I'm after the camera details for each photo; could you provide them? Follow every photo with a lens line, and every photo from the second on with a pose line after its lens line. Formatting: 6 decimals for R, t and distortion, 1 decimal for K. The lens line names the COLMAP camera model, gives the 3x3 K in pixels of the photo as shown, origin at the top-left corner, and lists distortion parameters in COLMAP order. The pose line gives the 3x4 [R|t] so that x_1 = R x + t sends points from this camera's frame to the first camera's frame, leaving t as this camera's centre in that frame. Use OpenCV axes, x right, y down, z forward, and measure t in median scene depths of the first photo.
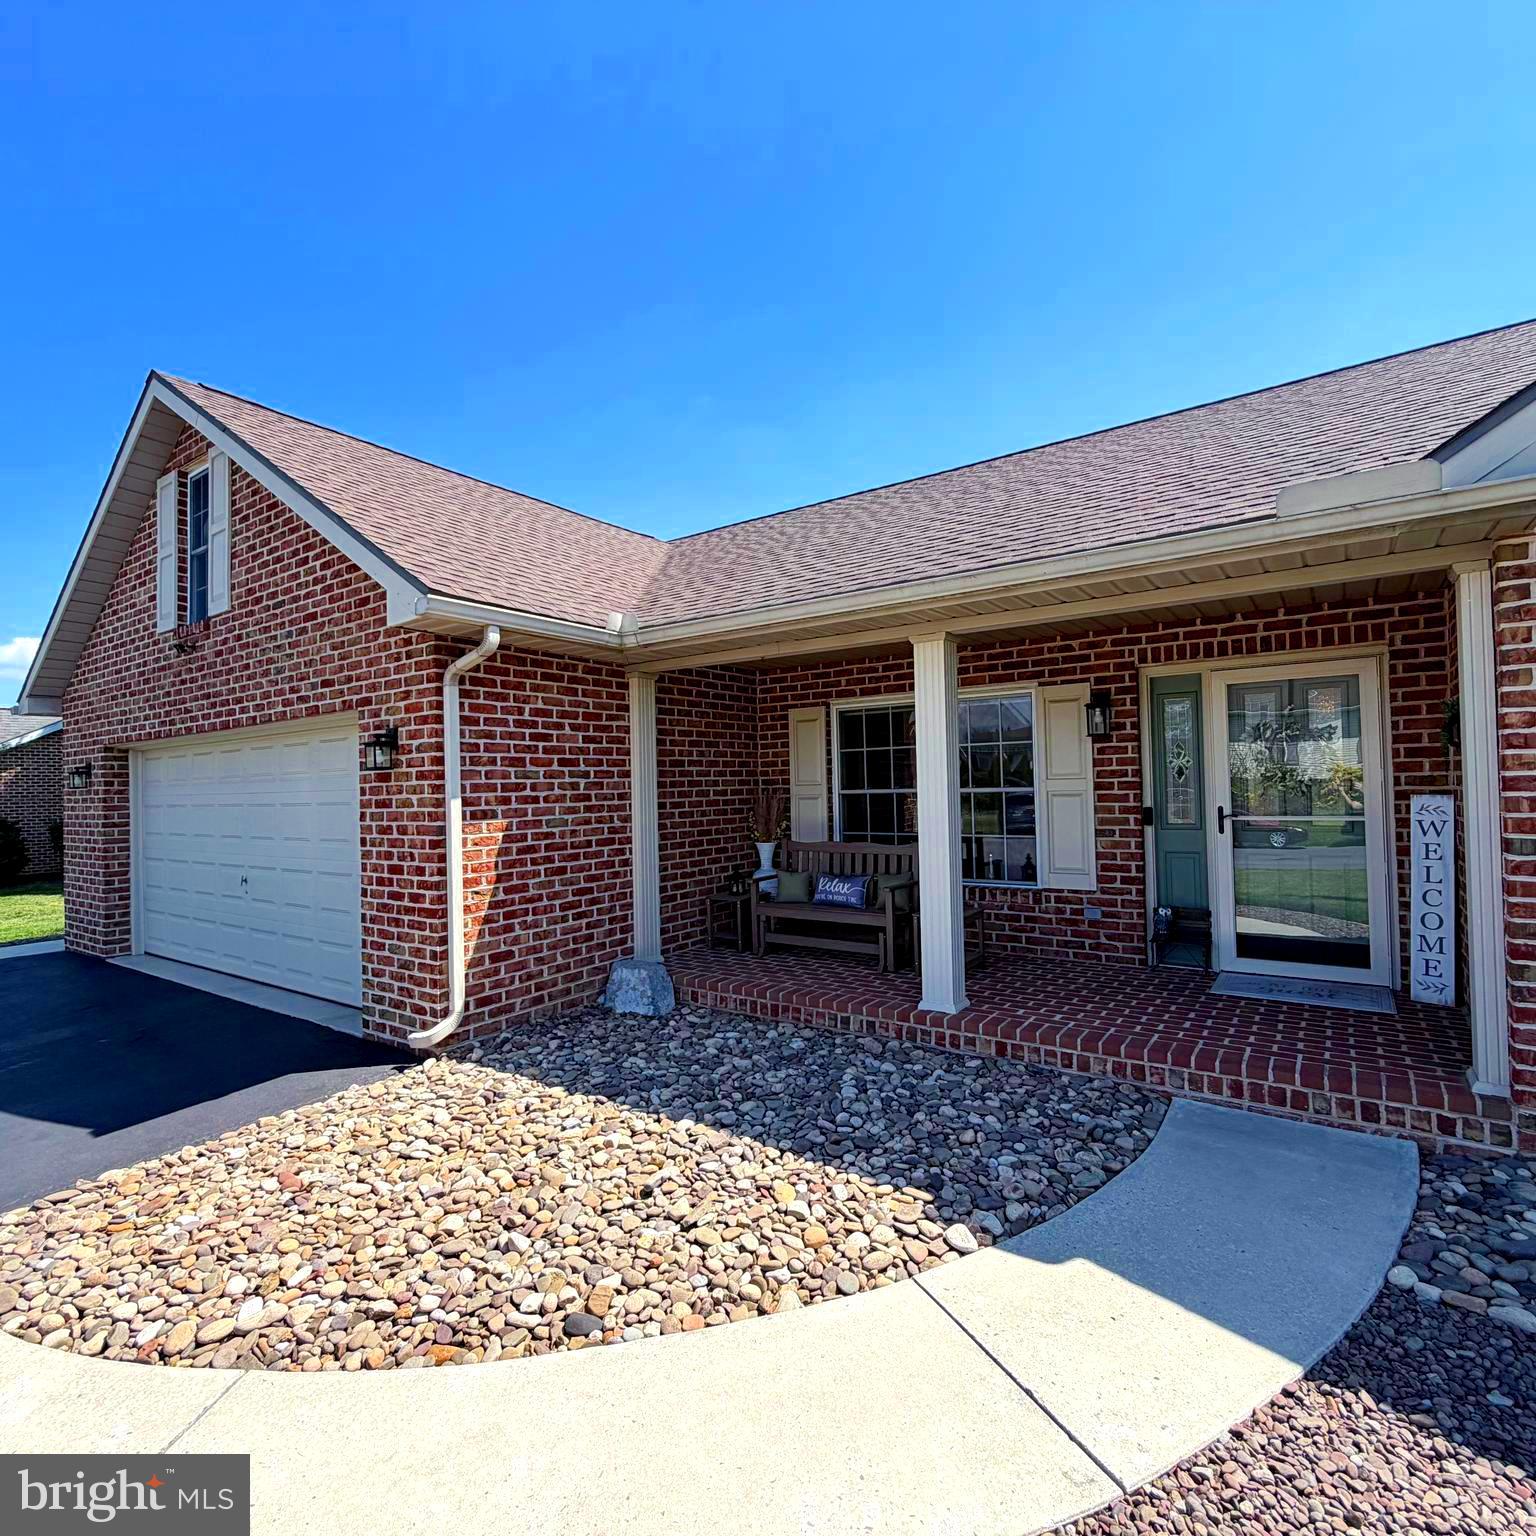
lens RADIAL K [[818.7, 0, 768.1], [0, 818.7, 766.8], [0, 0, 1]] dist [0.001102, -0.000007]
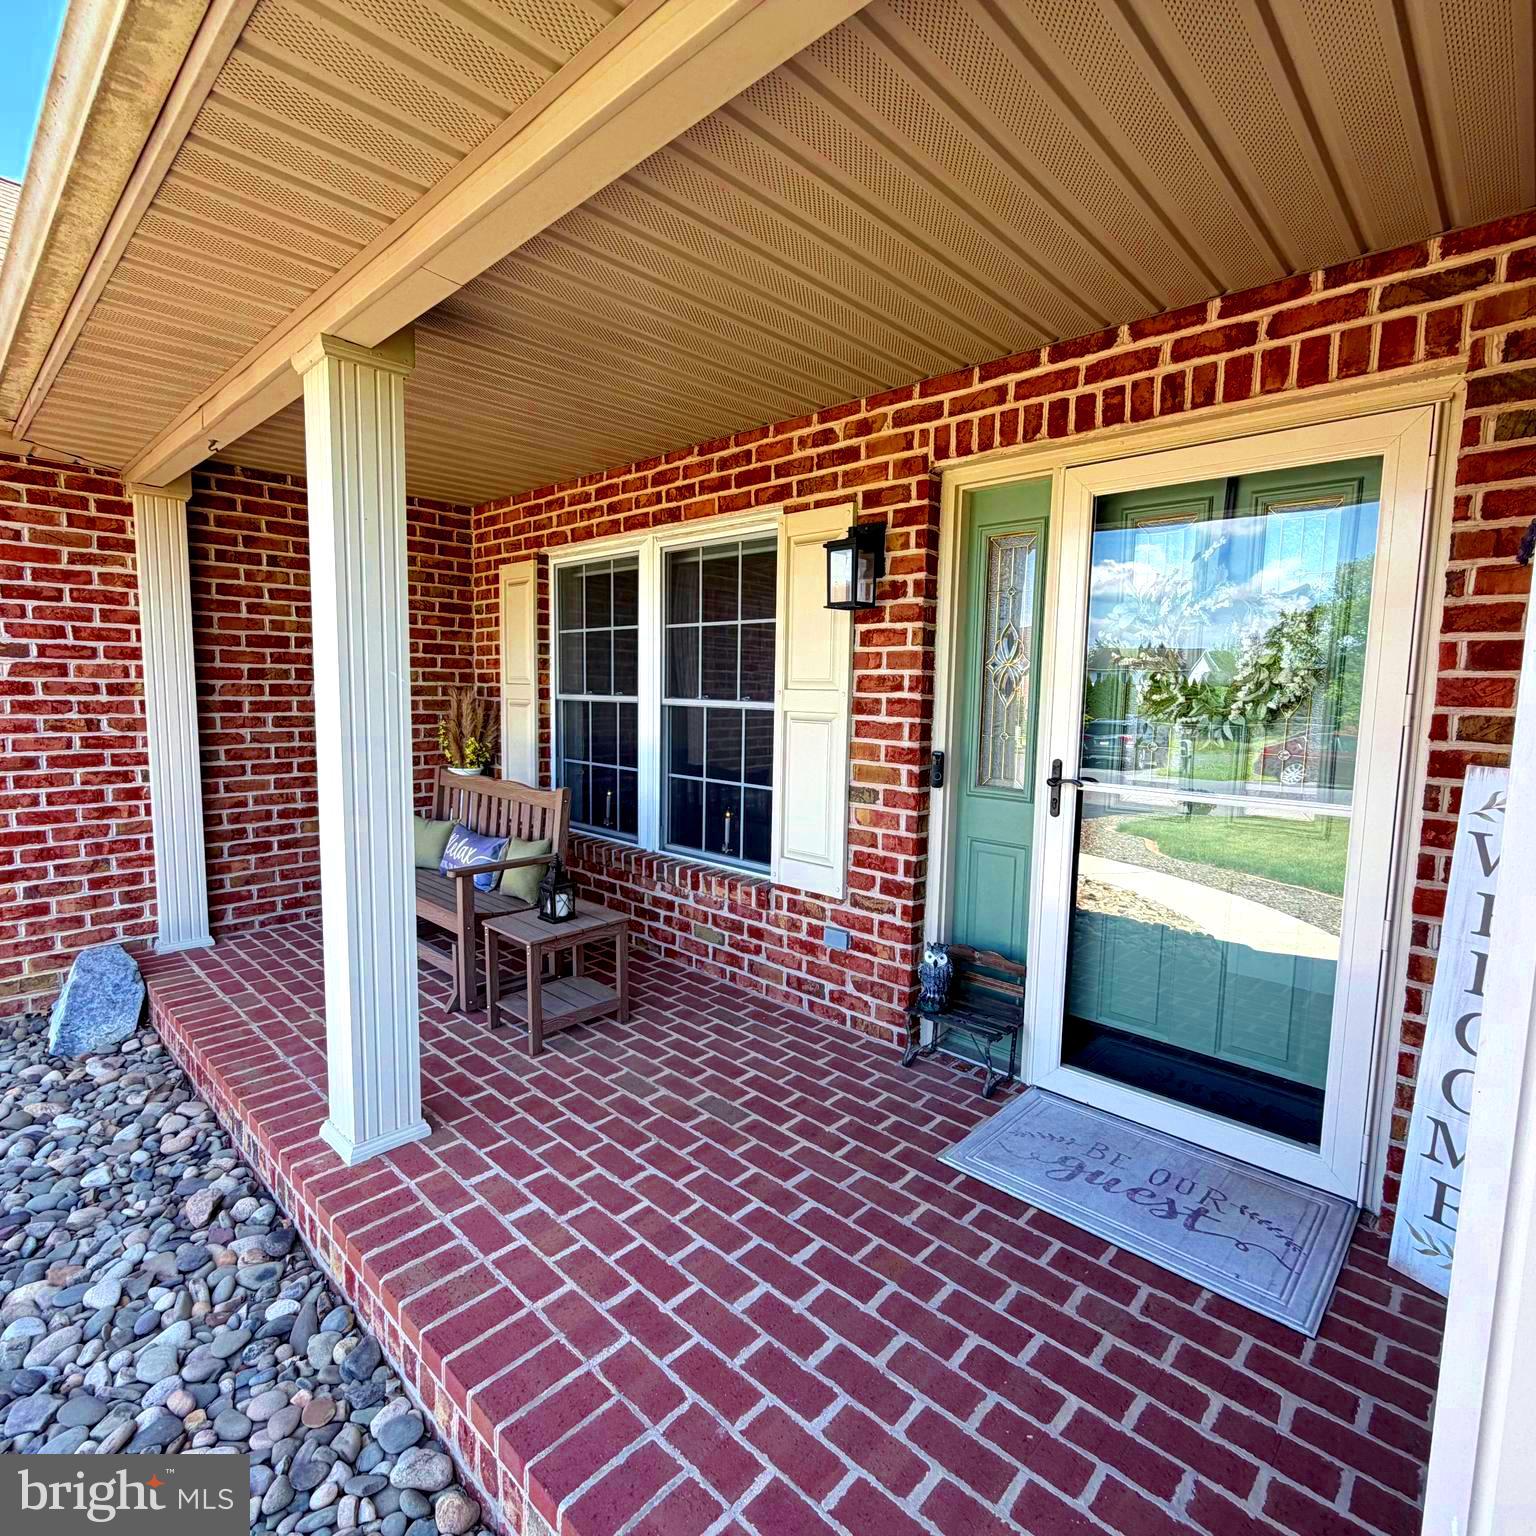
lens RADIAL K [[818.7, 0, 767.3], [0, 818.7, 768.8], [0, 0, 1]] dist [0.001102, -0.000007]
pose [[0.988614, 0.054333, -0.140322, 0.429001], [-0.036389, 0.991182, 0.127413, -0.001281], [0.146007, -0.120856, 0.981874, 0.478873]]
